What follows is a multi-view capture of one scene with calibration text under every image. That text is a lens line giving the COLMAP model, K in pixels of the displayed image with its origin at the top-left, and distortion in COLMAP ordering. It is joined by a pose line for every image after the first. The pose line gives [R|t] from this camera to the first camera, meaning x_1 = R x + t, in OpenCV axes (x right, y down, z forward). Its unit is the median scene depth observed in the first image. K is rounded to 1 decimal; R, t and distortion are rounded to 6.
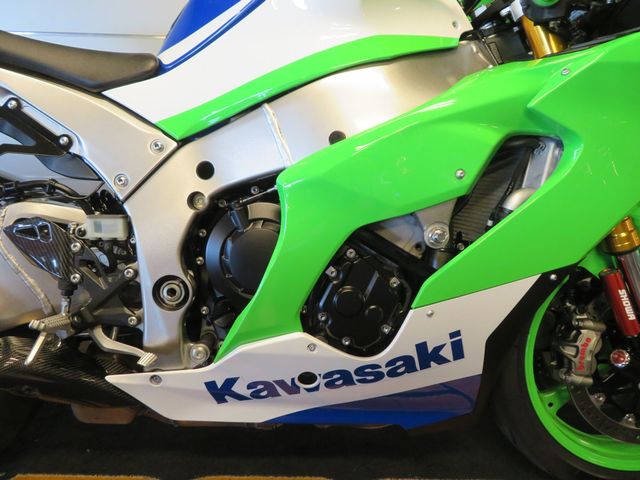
lens RADIAL K [[483.4, 0, 320.0], [0, 483.4, 240.0], [0, 0, 1]] dist [-0.027194, -0.000693]
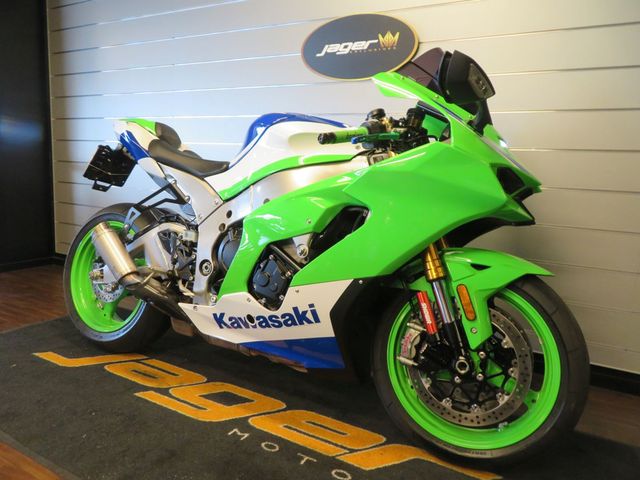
lens RADIAL K [[483.4, 0, 320.0], [0, 483.4, 240.0], [0, 0, 1]] dist [-0.027194, -0.000693]
pose [[0.861215, 0.085685, -0.500966, 1.212261], [-0.170442, 0.977298, -0.125852, 0.173026], [0.478809, 0.193771, 0.856268, -0.645047]]
